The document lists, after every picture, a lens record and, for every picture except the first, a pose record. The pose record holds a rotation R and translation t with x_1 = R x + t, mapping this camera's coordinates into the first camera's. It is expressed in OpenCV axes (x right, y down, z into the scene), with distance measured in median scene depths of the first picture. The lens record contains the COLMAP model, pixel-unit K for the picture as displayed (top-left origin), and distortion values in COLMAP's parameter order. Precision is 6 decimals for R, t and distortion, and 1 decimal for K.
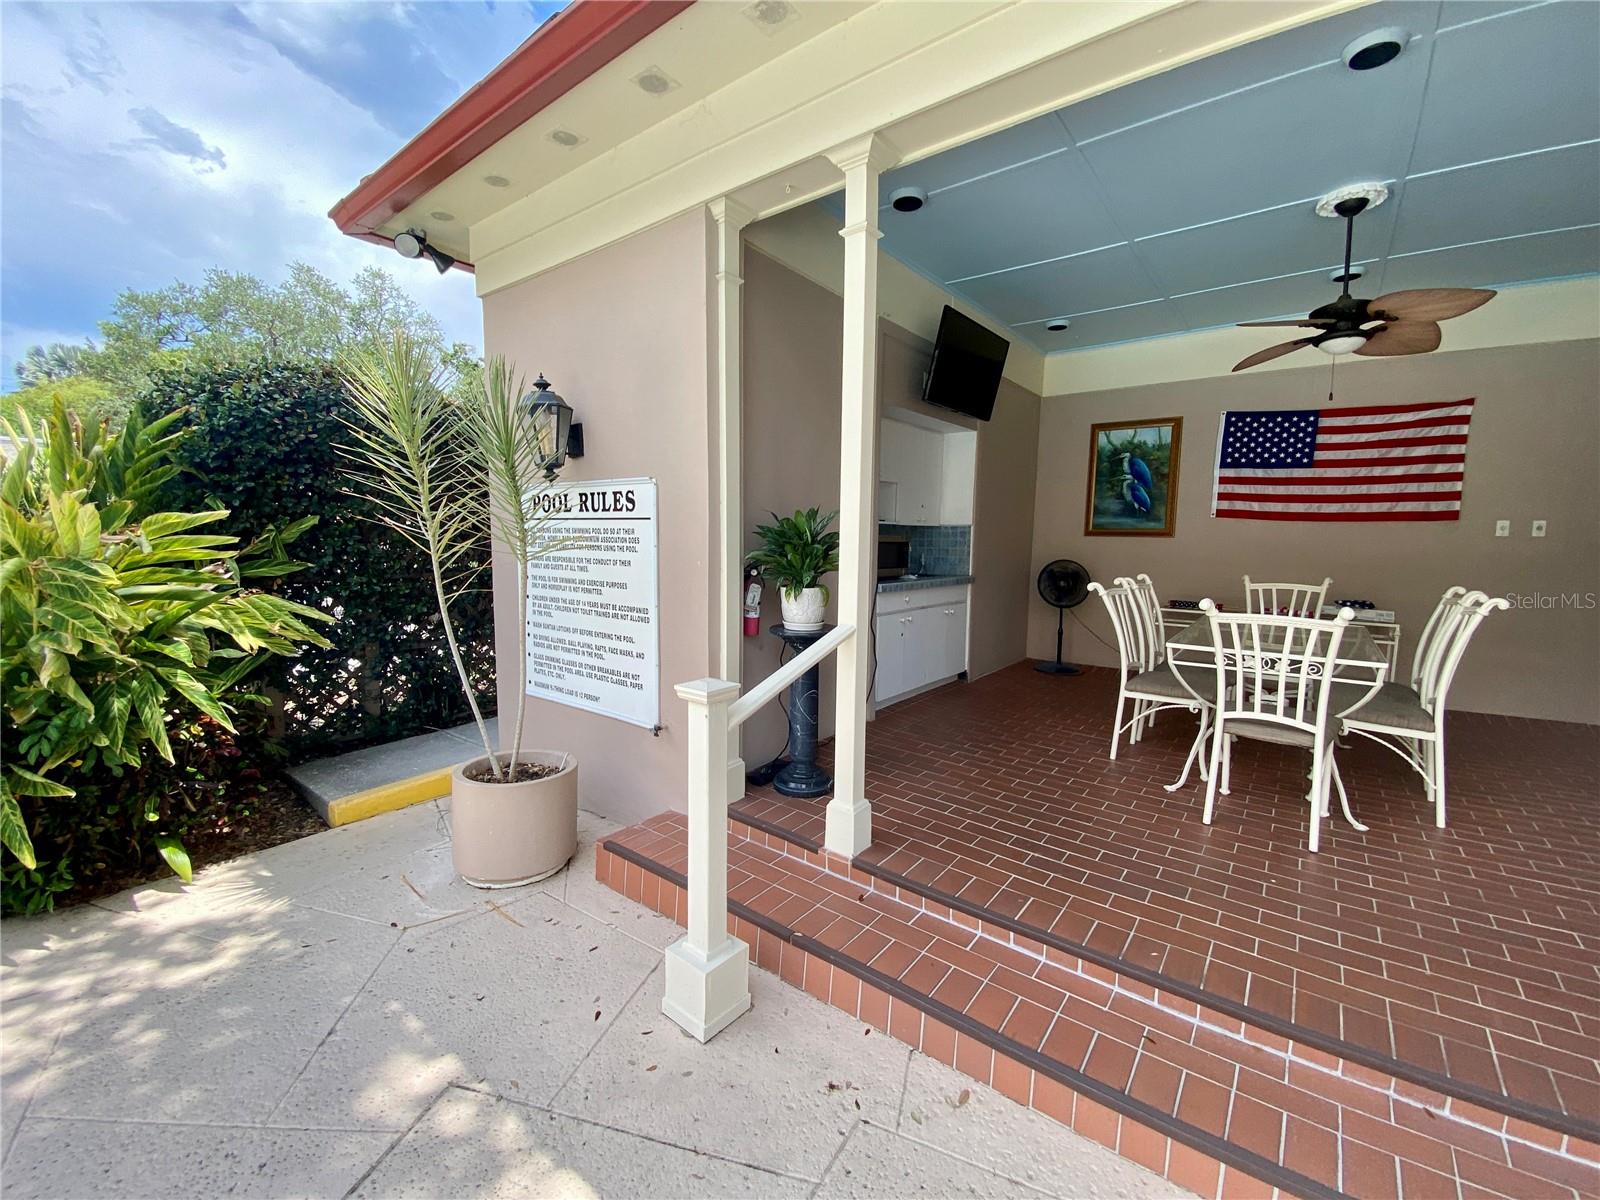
lens RADIAL K [[653.5, 0, 791.0], [0, 653.5, 600.6], [0, 0, 1]] dist [0.017630, -0.018760]
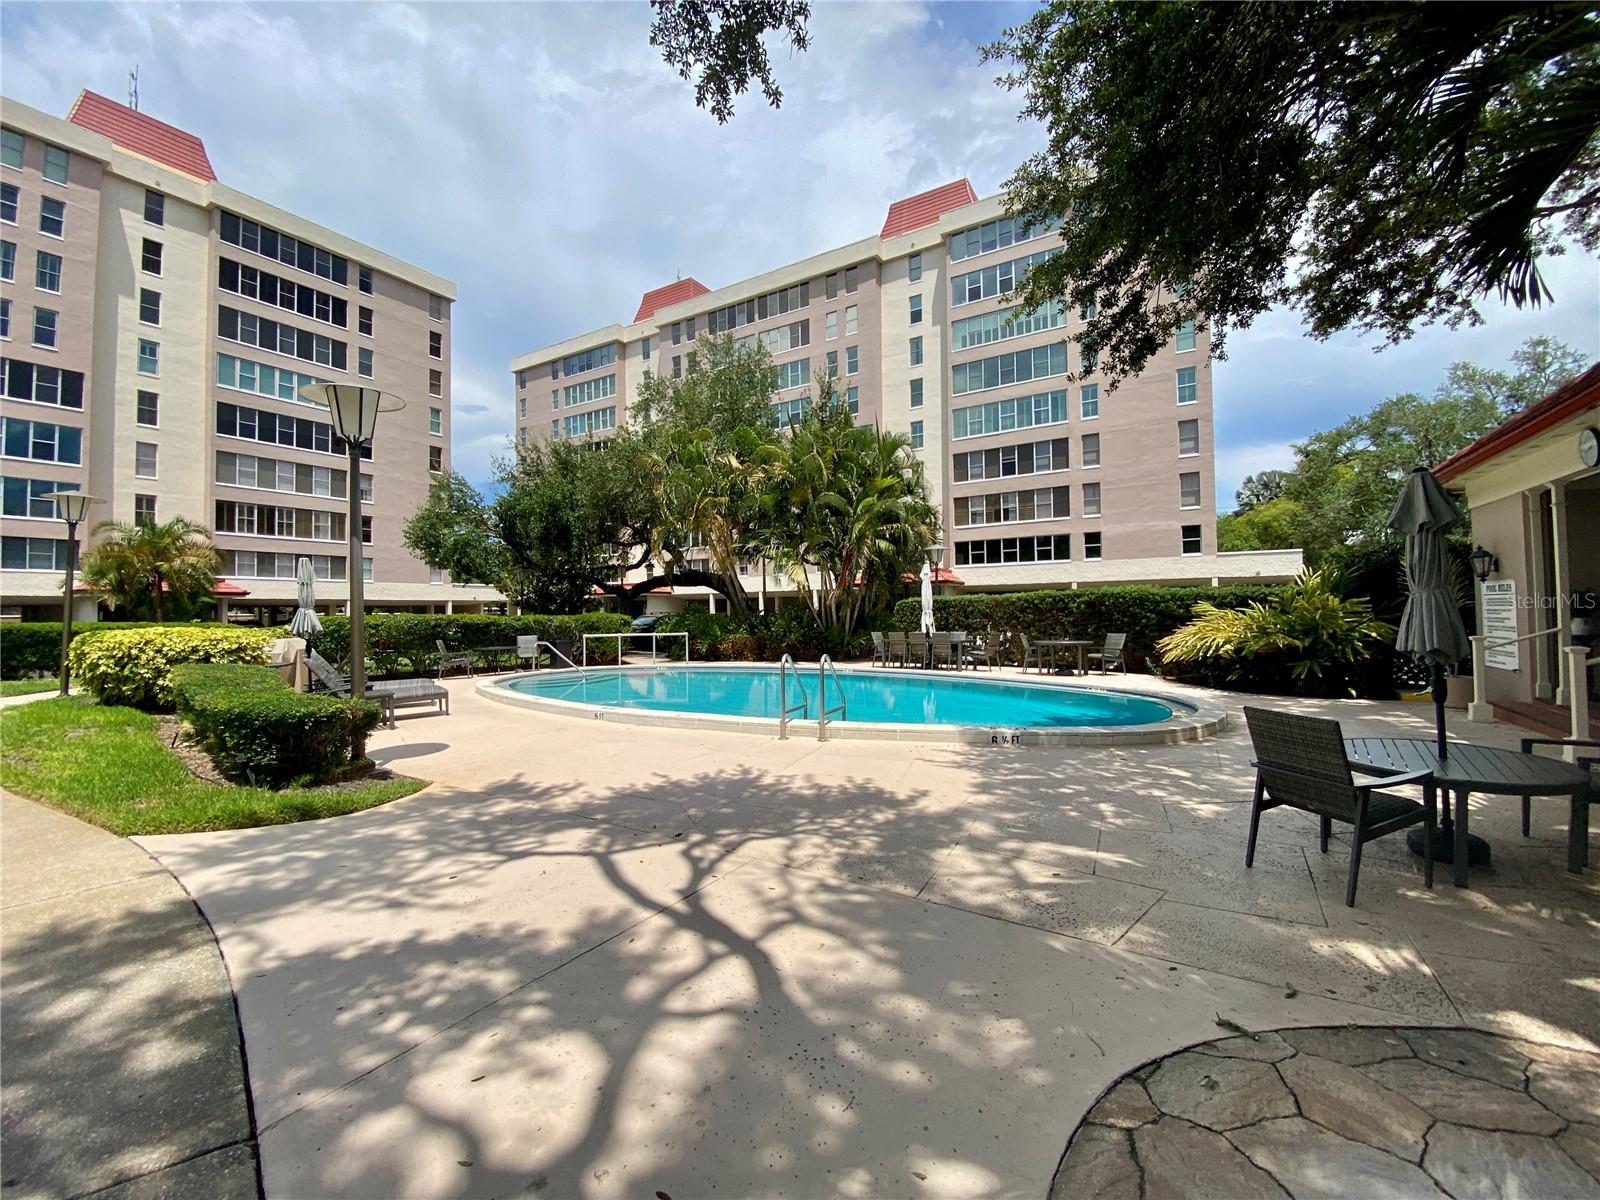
lens RADIAL K [[653.5, 0, 791.0], [0, 653.5, 600.6], [0, 0, 1]] dist [0.017630, -0.018760]
pose [[0.119179, -0.034519, -0.992273, 1.857720], [-0.074312, 0.996282, -0.043583, 0.218538], [0.990088, 0.078932, 0.116171, -2.044420]]
